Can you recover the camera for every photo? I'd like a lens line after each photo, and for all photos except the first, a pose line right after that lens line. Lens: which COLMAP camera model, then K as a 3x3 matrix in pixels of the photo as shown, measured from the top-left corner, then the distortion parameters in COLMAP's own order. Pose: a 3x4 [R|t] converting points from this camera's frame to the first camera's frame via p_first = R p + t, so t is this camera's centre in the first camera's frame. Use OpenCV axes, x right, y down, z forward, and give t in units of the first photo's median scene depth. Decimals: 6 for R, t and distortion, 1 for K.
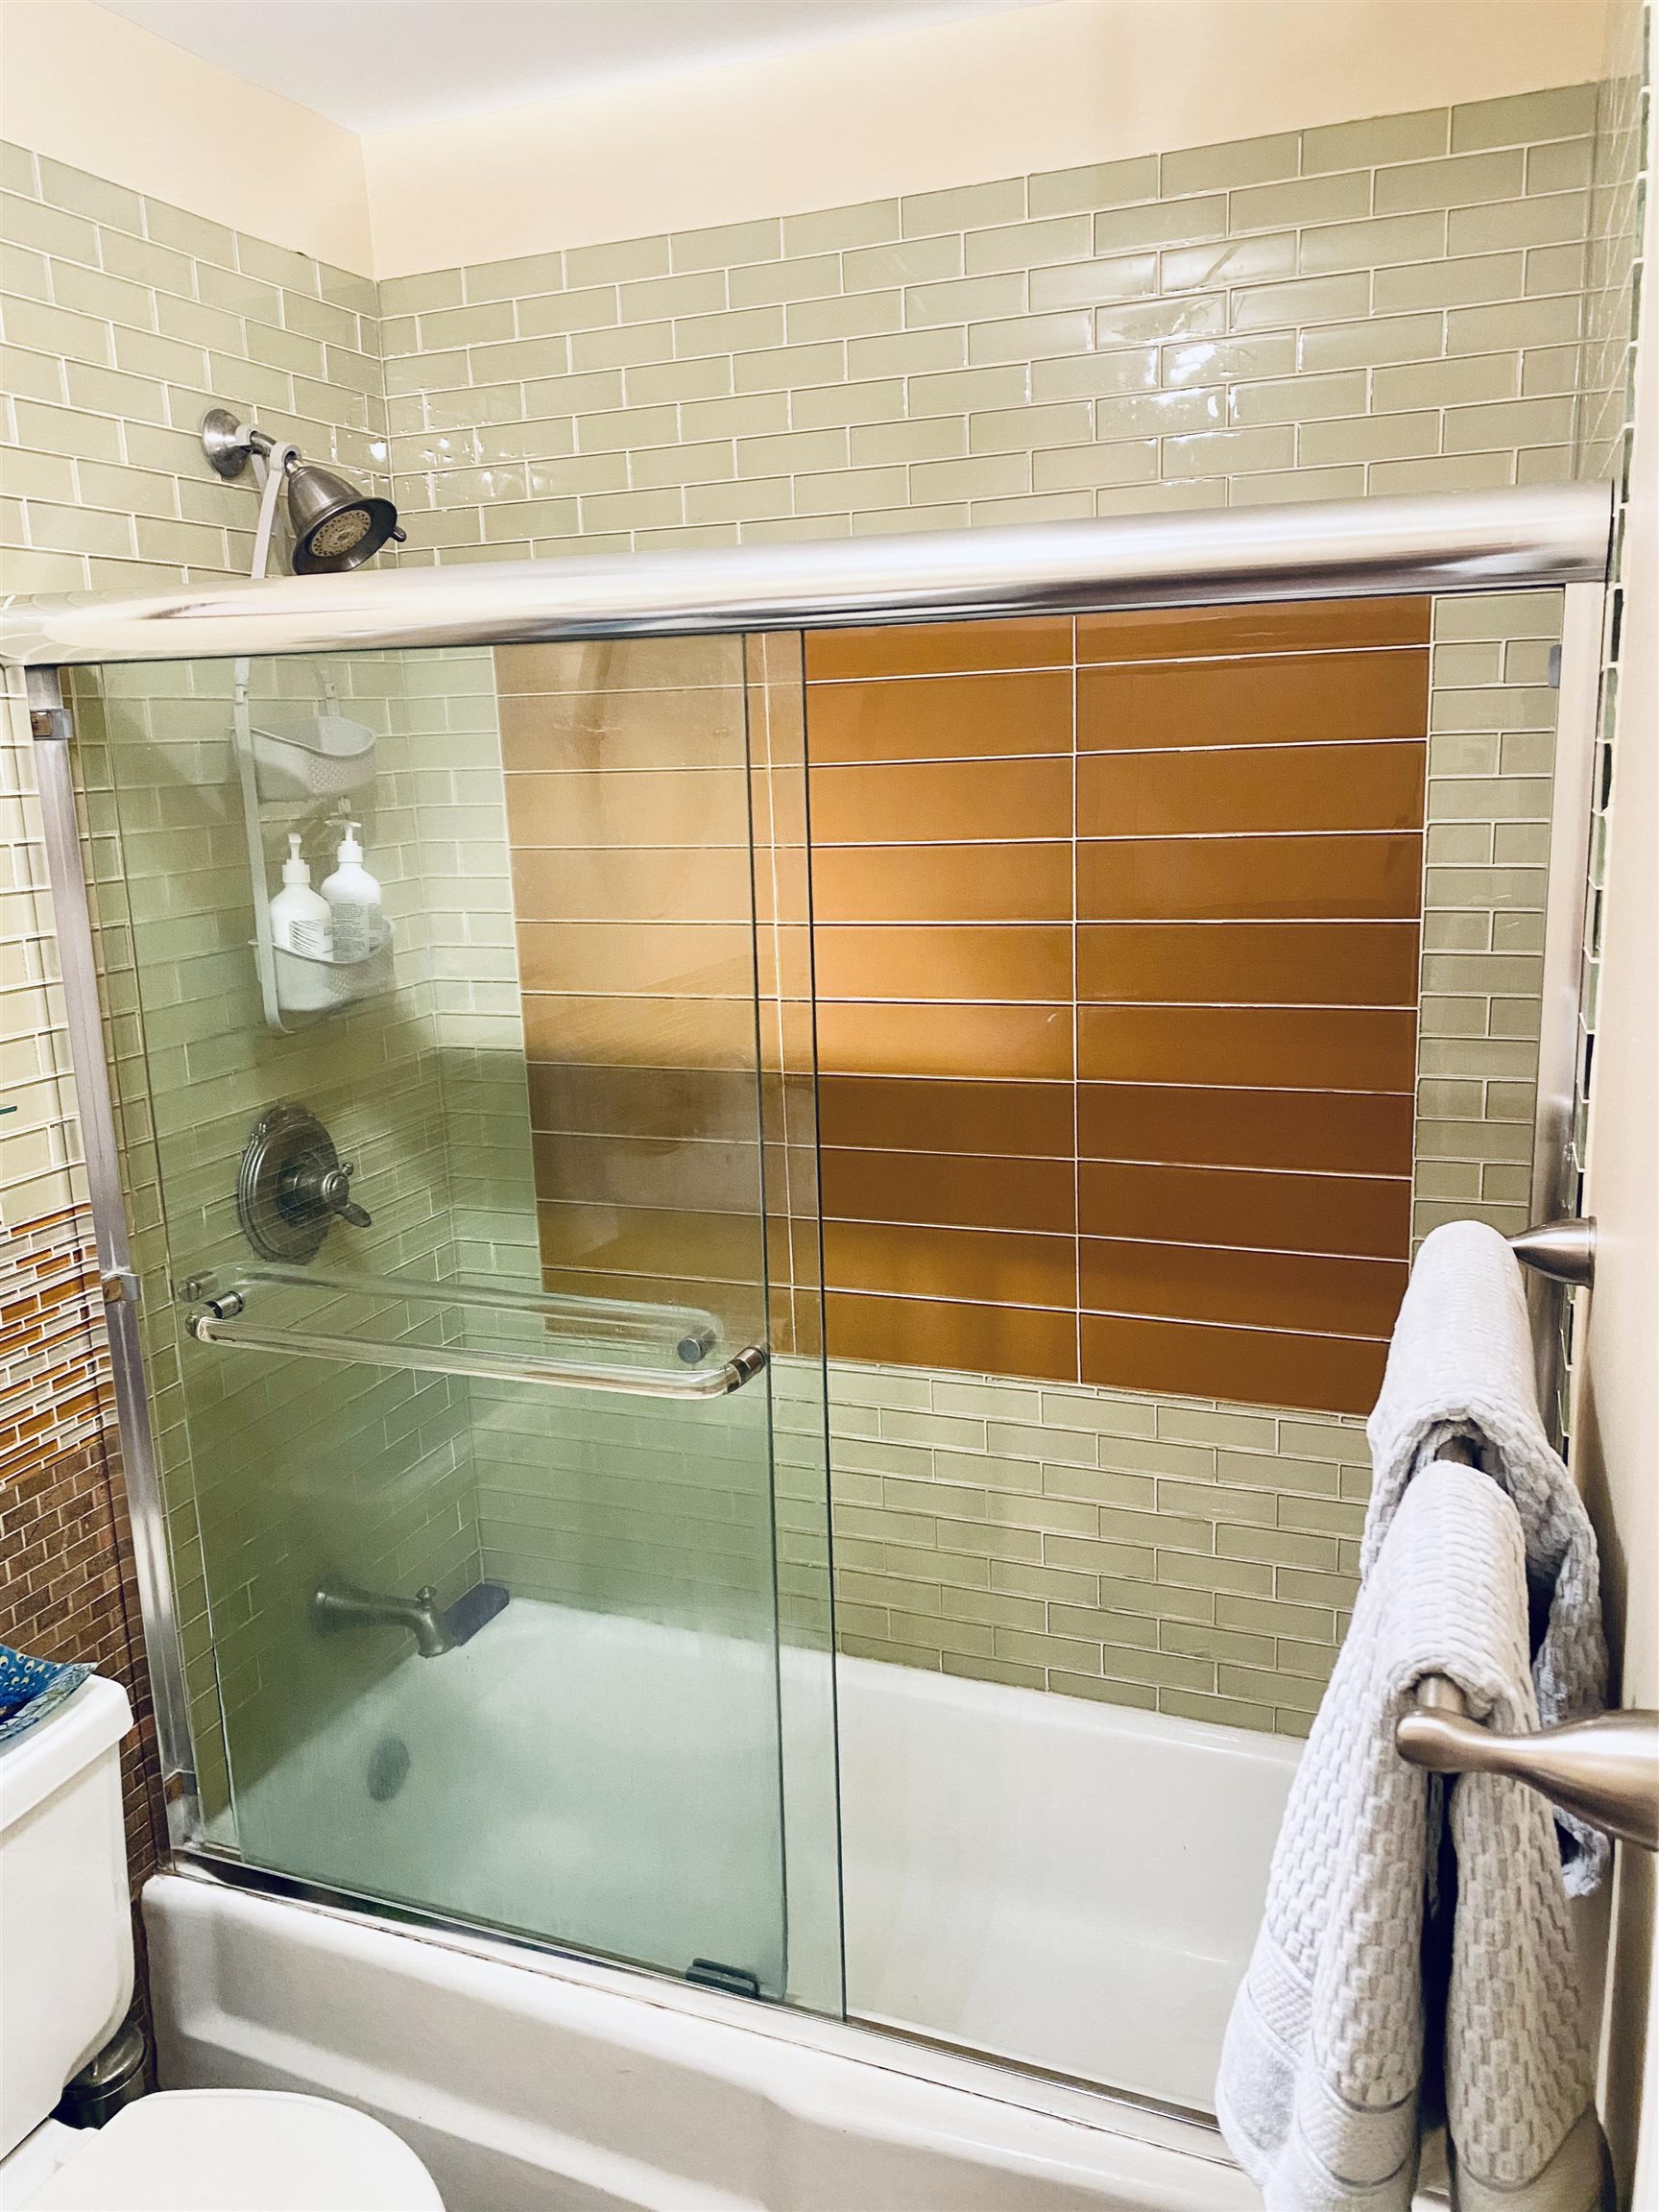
lens RADIAL K [[1710.9, 0, 820.5], [0, 1710.9, 1094.4], [0, 0, 1]] dist [0.018081, -0.022418]
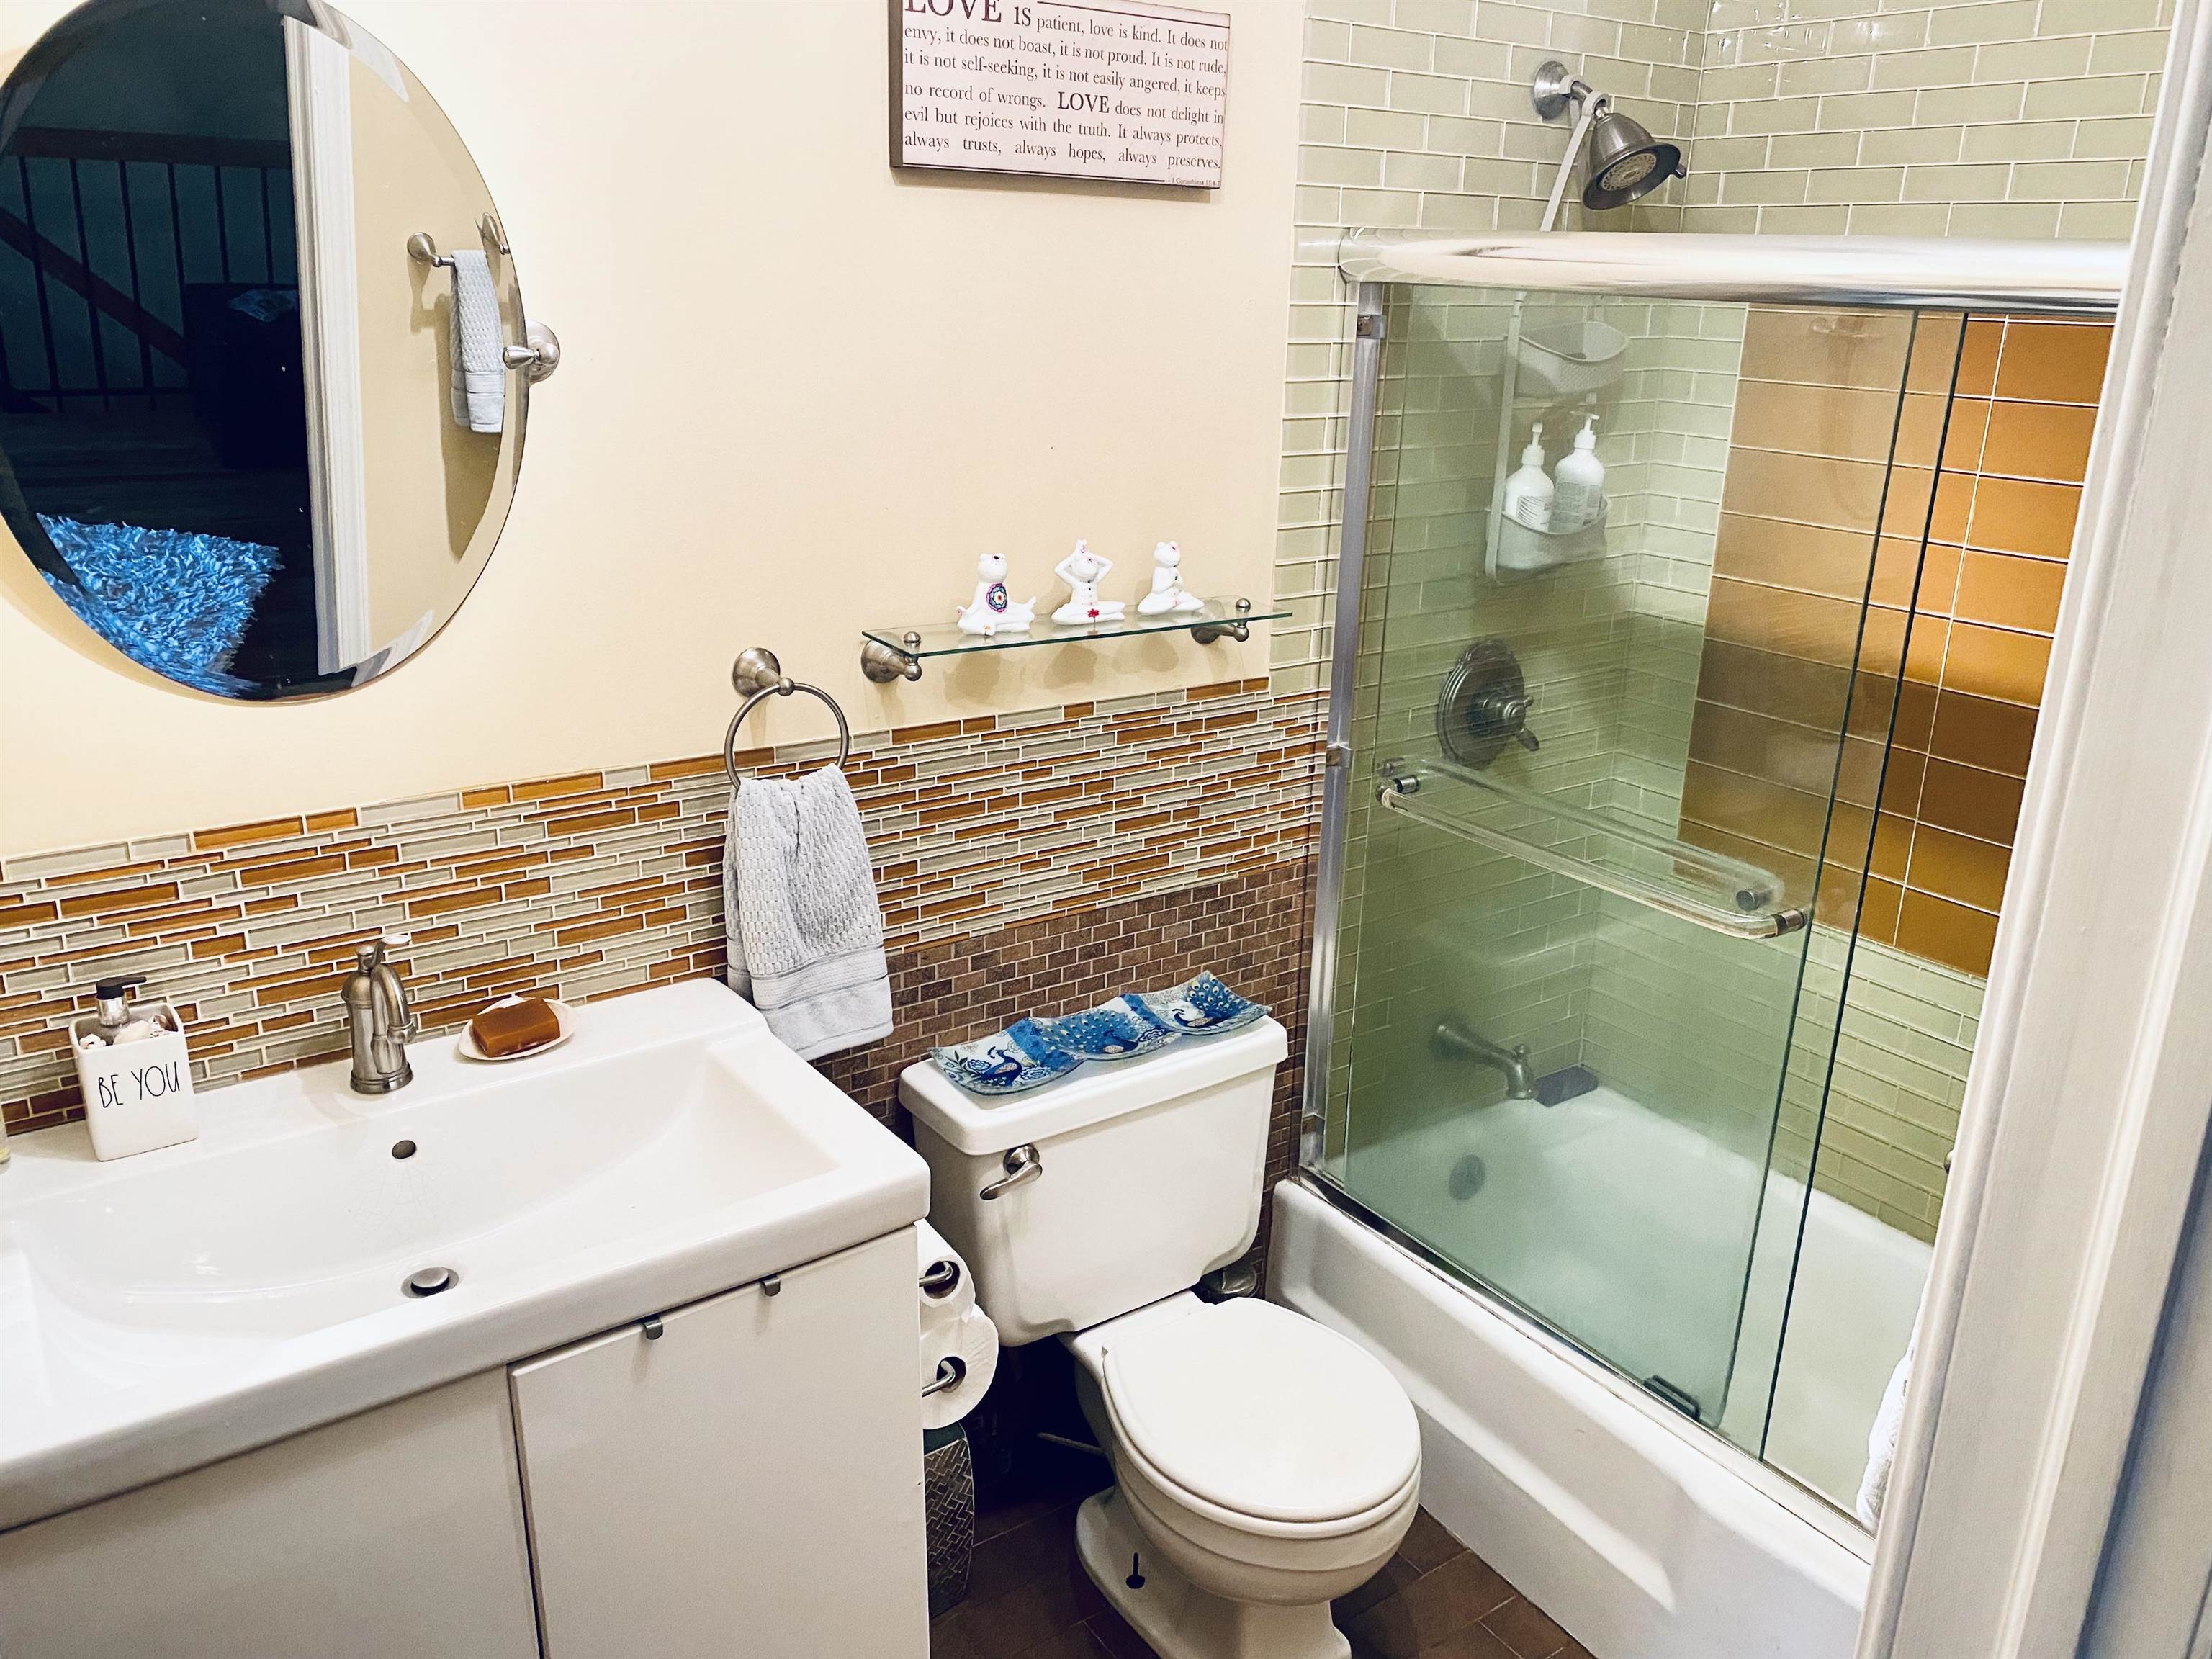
lens RADIAL K [[1683.3, 0, 1106.0], [0, 1683.3, 829.5], [0, 0, 1]] dist [0.046182, -0.068719]
pose [[0.833938, 0.225484, -0.503690, 0.111693], [-0.162690, 0.972606, 0.166042, -0.020408], [0.527332, -0.056523, 0.847777, -0.209266]]
